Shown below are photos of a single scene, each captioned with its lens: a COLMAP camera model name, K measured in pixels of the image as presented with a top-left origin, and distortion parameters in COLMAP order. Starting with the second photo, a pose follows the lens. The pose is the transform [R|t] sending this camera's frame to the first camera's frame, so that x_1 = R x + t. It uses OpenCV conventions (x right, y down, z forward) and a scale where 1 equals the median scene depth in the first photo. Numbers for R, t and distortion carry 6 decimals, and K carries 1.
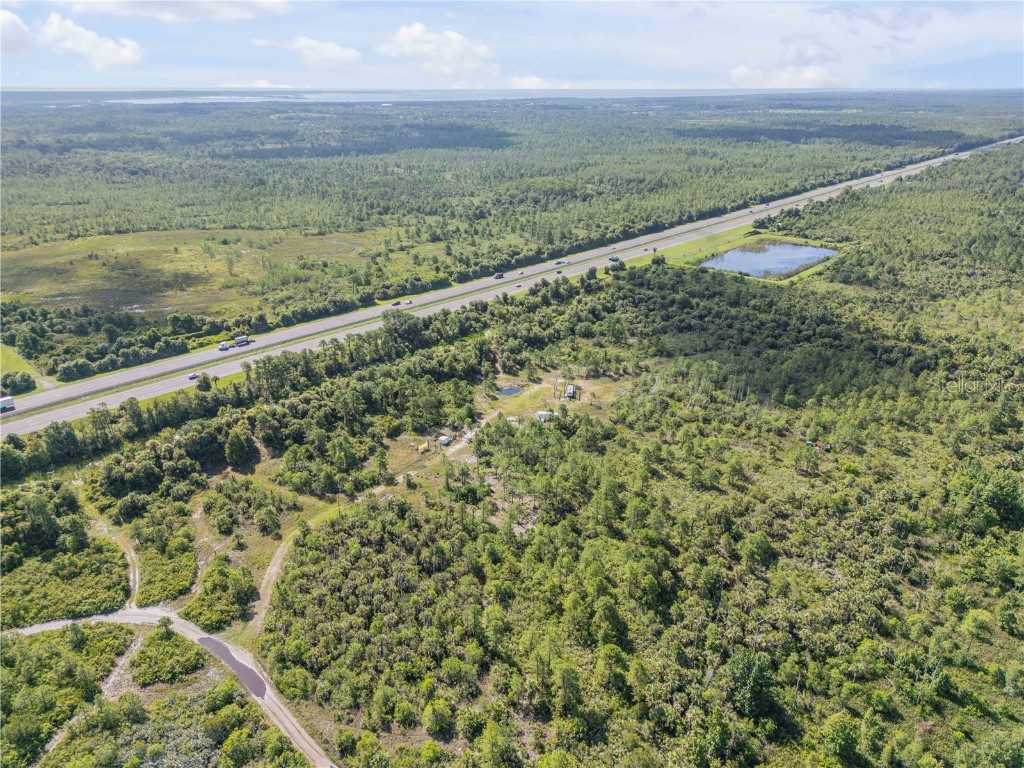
lens RADIAL K [[712.7, 0, 513.4], [0, 712.7, 380.3], [0, 0, 1]] dist [0.034266, -0.022967]
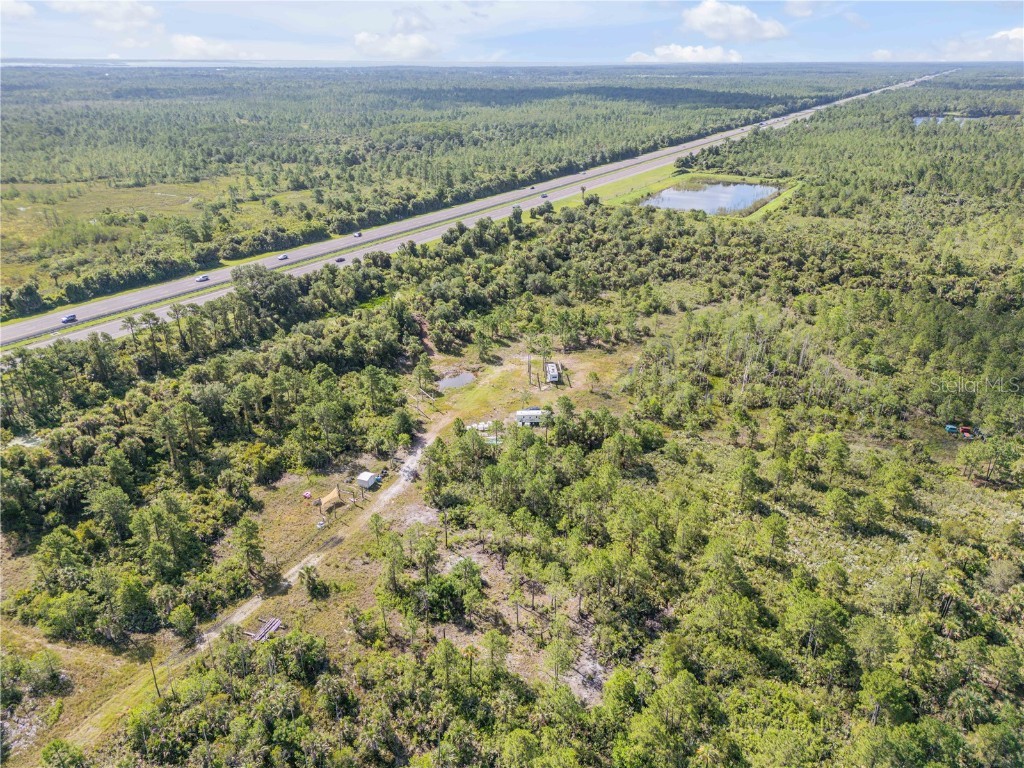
lens RADIAL K [[712.7, 0, 516.3], [0, 712.7, 385.7], [0, 0, 1]] dist [0.034266, -0.022967]
pose [[0.981071, -0.075856, 0.178171, -0.058524], [0.068825, 0.996599, 0.045323, -0.004229], [-0.181003, -0.032203, 0.982955, 0.335286]]
